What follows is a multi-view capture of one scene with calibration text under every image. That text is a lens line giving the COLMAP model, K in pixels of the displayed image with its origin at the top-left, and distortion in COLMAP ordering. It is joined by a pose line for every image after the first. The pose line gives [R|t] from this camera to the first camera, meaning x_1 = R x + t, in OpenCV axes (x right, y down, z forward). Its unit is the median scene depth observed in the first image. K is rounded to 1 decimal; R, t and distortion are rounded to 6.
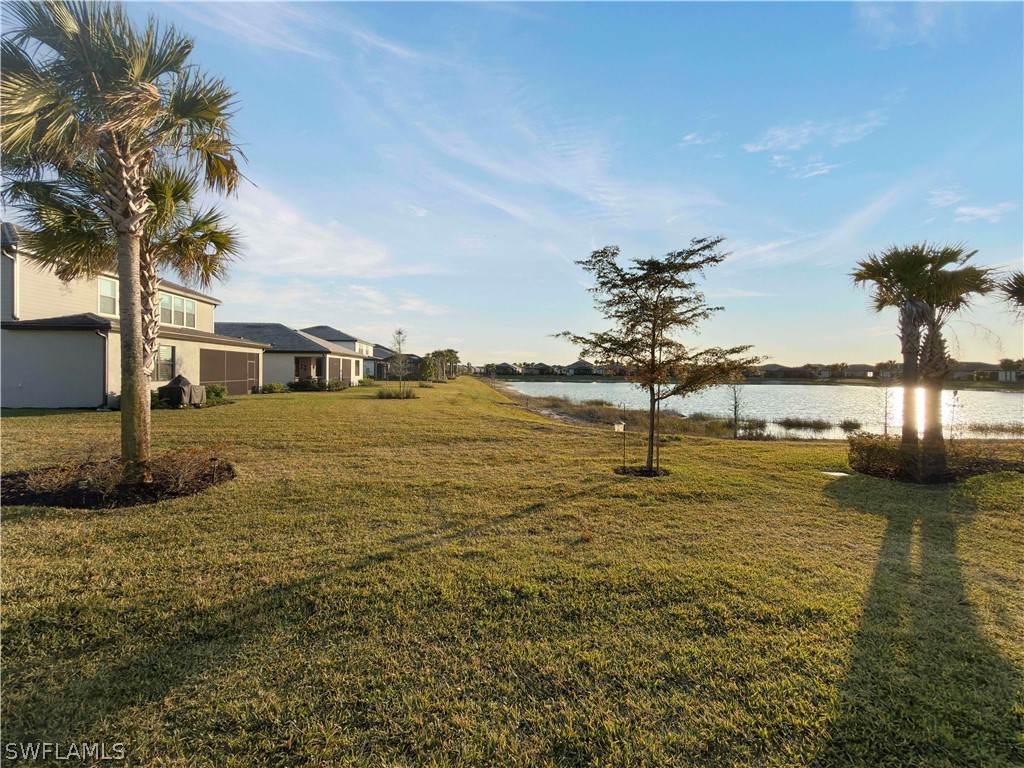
lens RADIAL K [[420.9, 0, 509.5], [0, 420.9, 382.1], [0, 0, 1]] dist [-0.000680, 0.001660]
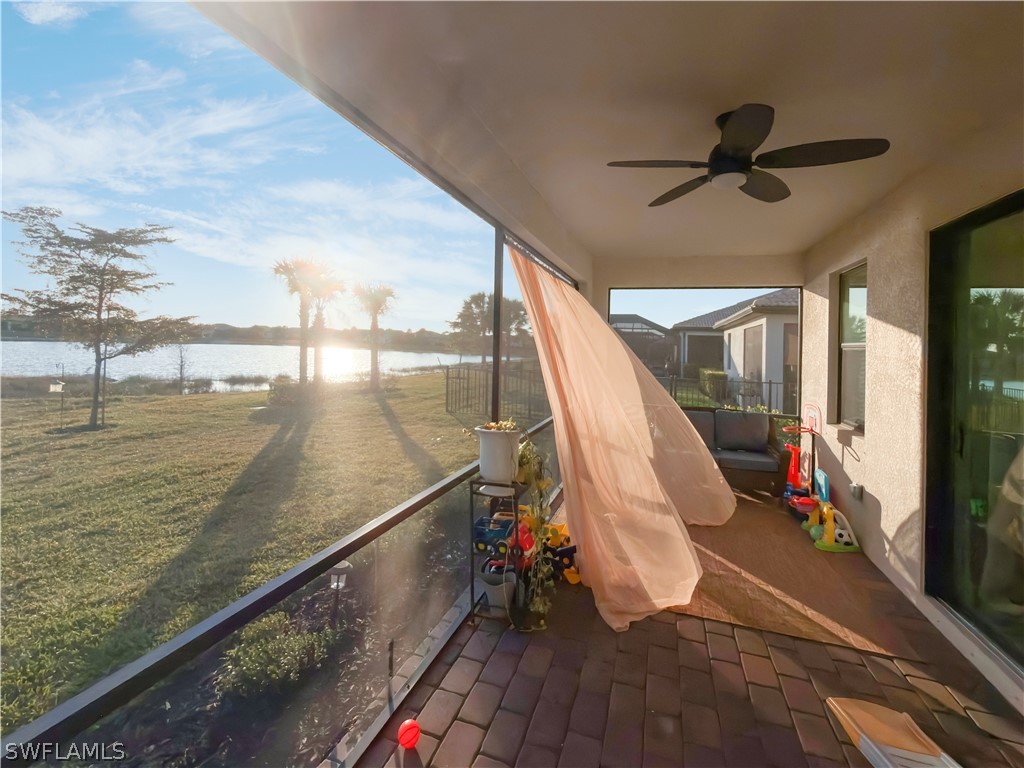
lens RADIAL K [[420.9, 0, 492.4], [0, 420.9, 348.4], [0, 0, 1]] dist [-0.000680, 0.001660]
pose [[0.425822, 0.001682, 0.904806, -0.197138], [-0.015992, 0.999856, 0.005668, -0.007192], [-0.904666, -0.016884, 0.425787, -0.351391]]
